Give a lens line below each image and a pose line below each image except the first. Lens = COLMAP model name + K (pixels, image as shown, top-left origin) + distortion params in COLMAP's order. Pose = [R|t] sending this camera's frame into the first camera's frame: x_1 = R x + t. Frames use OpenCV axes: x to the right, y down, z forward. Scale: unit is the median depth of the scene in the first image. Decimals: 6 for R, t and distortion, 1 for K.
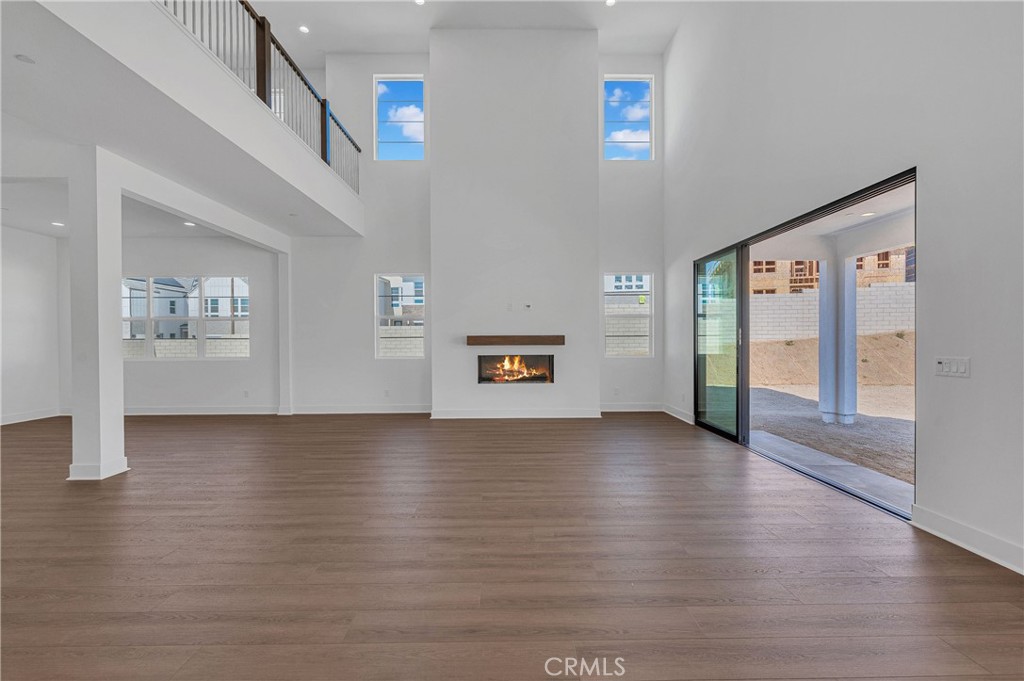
lens RADIAL K [[450.7, 0, 512.9], [0, 450.7, 344.3], [0, 0, 1]] dist [-0.003423, -0.000420]
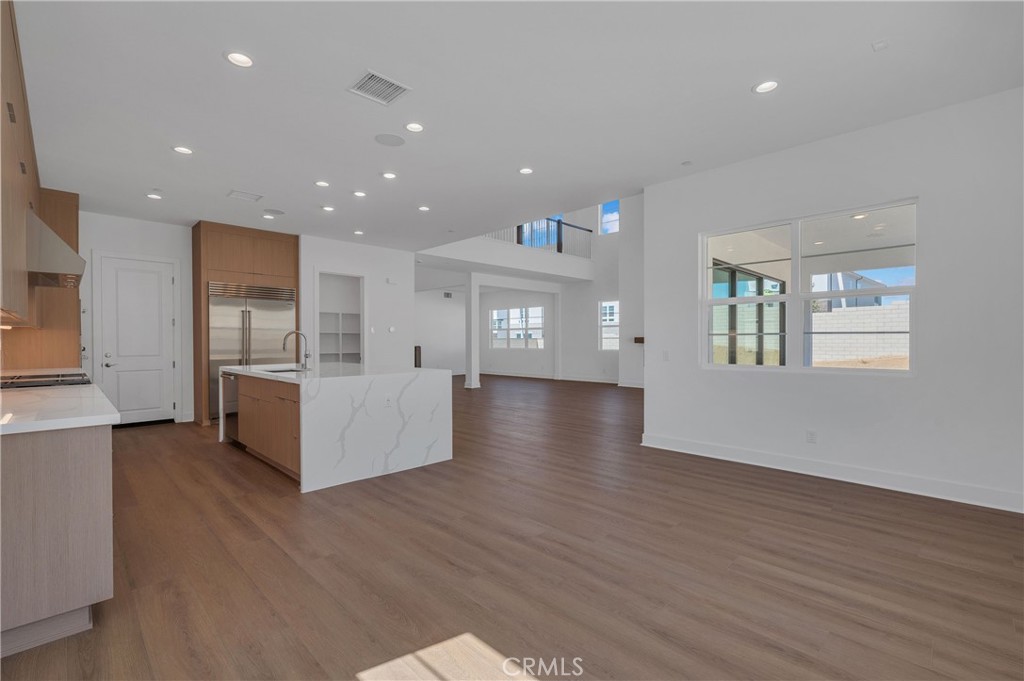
lens RADIAL K [[450.7, 0, 512.9], [0, 450.7, 344.3], [0, 0, 1]] dist [-0.003423, -0.000420]
pose [[0.702570, 0.010601, -0.711535, 0.742412], [-0.006413, 0.999943, 0.008566, -0.004169], [0.711586, -0.001455, 0.702598, -0.471697]]
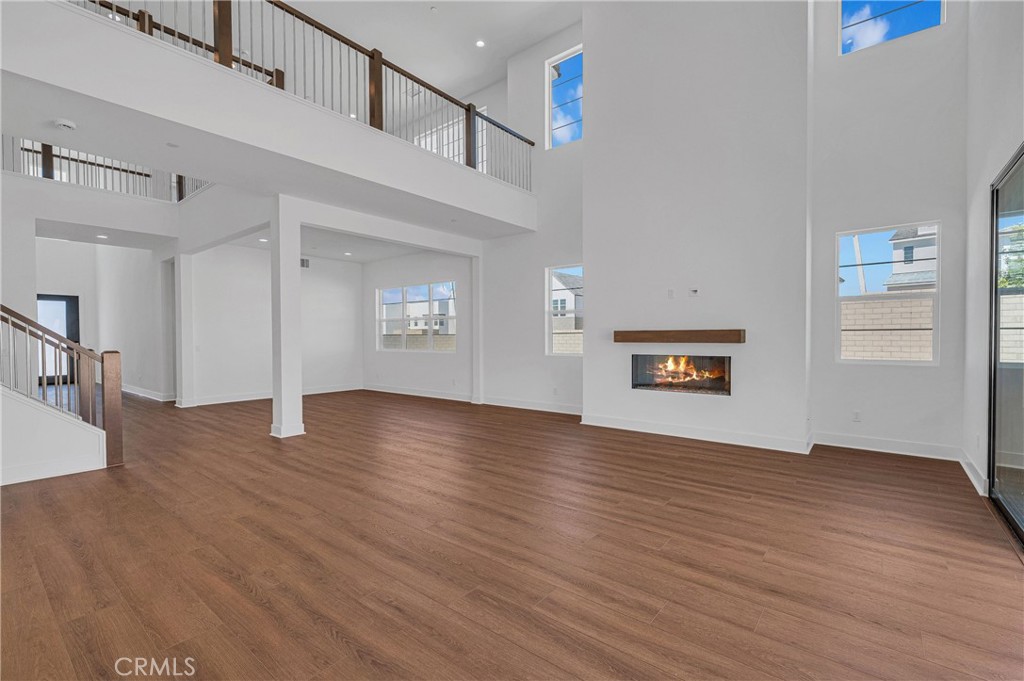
lens RADIAL K [[450.7, 0, 512.9], [0, 450.7, 344.3], [0, 0, 1]] dist [-0.003423, -0.000420]
pose [[0.774133, 0.012636, -0.632897, 0.278183], [-0.004912, 0.999891, 0.013956, -0.004256], [0.633004, -0.007695, 0.774110, 0.217507]]
